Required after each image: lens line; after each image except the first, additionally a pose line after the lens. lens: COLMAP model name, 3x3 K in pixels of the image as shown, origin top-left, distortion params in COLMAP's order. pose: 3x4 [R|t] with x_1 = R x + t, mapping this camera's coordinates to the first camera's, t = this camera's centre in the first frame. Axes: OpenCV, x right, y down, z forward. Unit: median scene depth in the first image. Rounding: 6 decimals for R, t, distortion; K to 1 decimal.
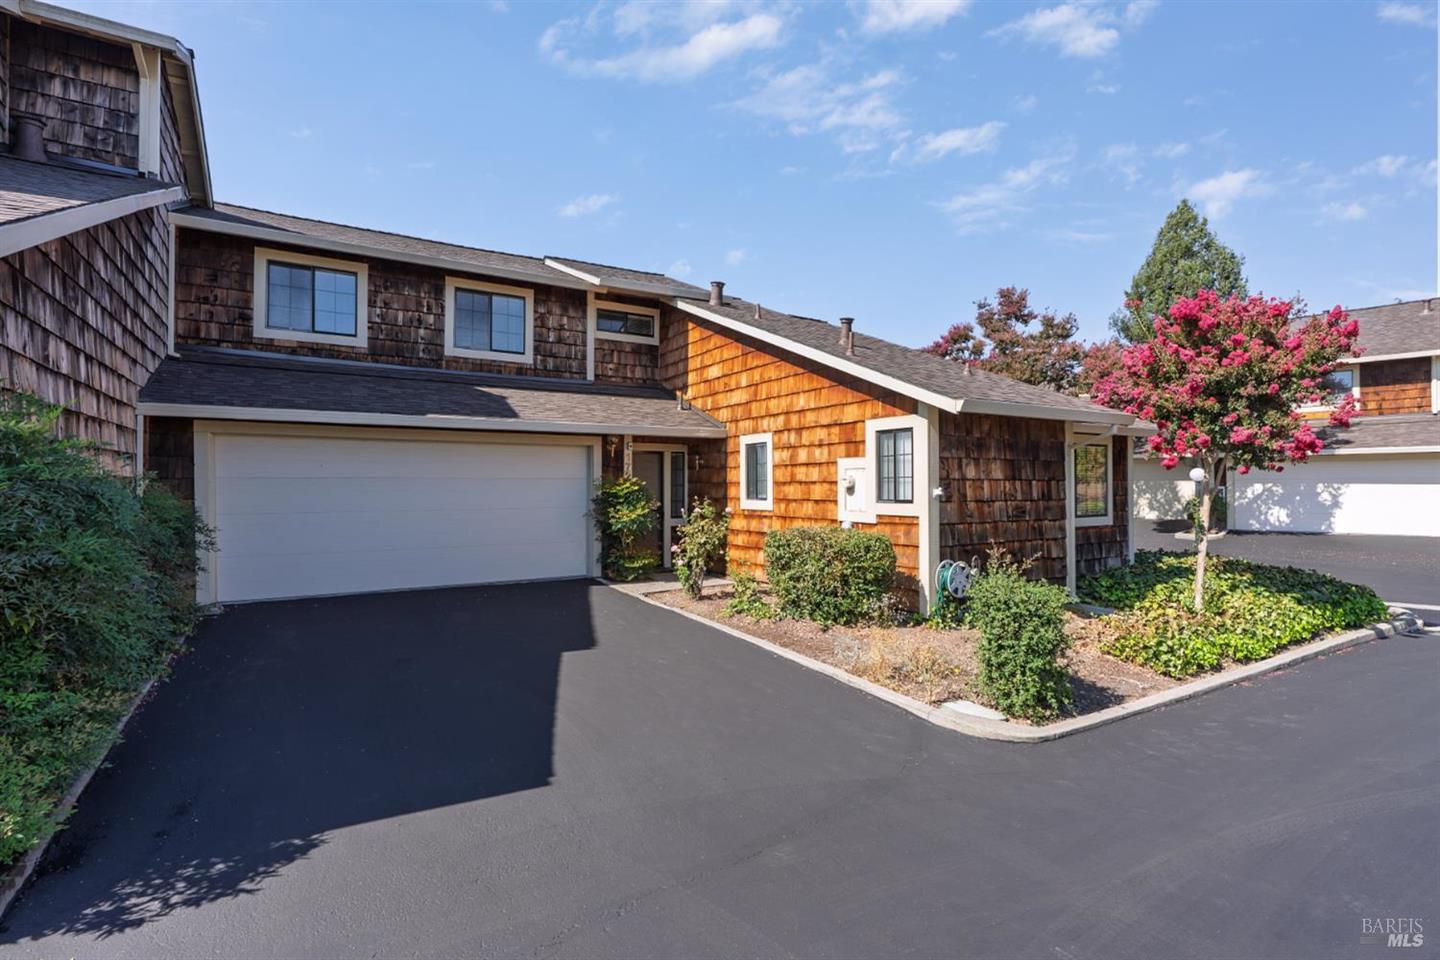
lens RADIAL K [[686.8, 0, 708.6], [0, 686.8, 484.1], [0, 0, 1]] dist [-0.011482, 0.001670]
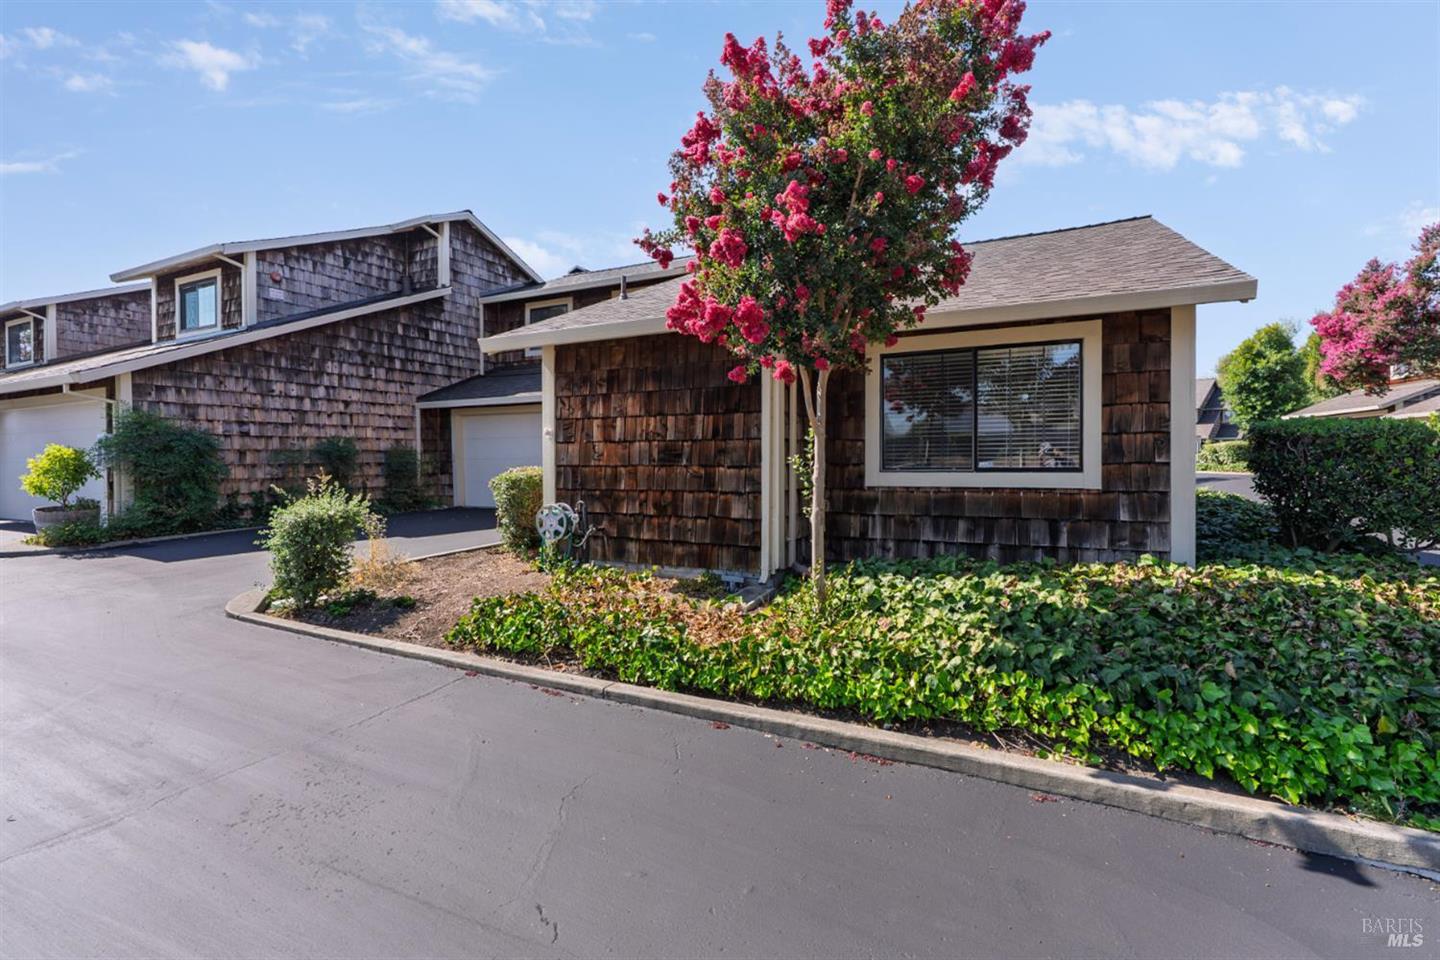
lens RADIAL K [[656.4, 0, 715.7], [0, 656.4, 470.2], [0, 0, 1]] dist [-0.014339, -0.000097]
pose [[0.522245, 0.013084, -0.852695, 0.893018], [0.007976, 0.999764, 0.020227, 0.033963], [0.852758, -0.017365, 0.522017, 0.501265]]
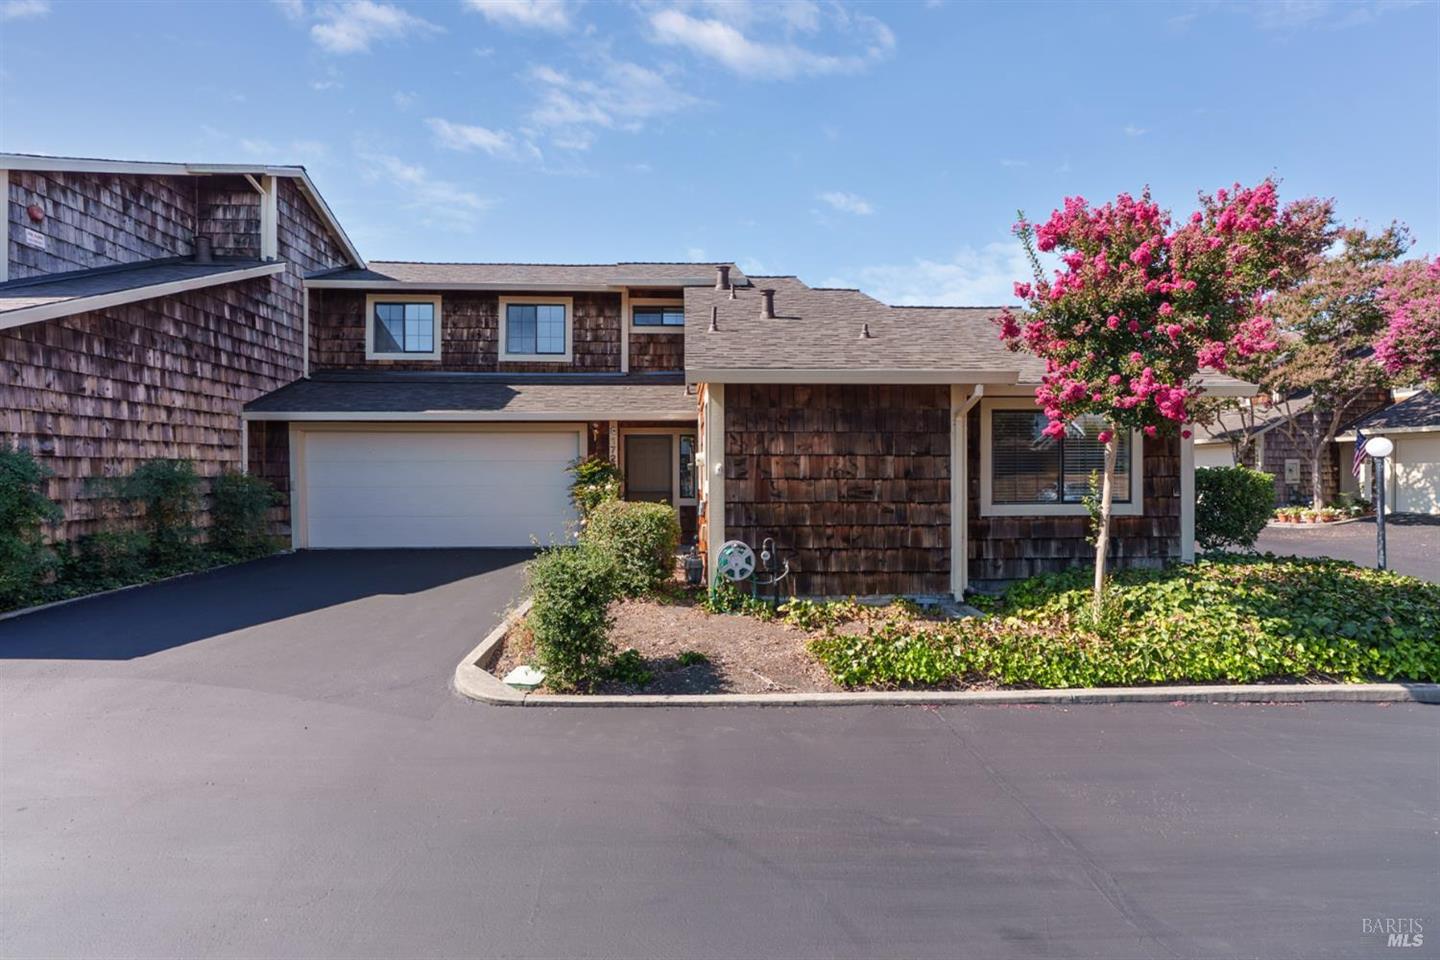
lens RADIAL K [[686.8, 0, 705.4], [0, 686.8, 479.2], [0, 0, 1]] dist [-0.011482, 0.001670]
pose [[0.876339, 0.002822, -0.481687, 0.548433], [0.002477, 0.999943, 0.010366, 0.011487], [0.481689, -0.010278, 0.876282, 0.107041]]
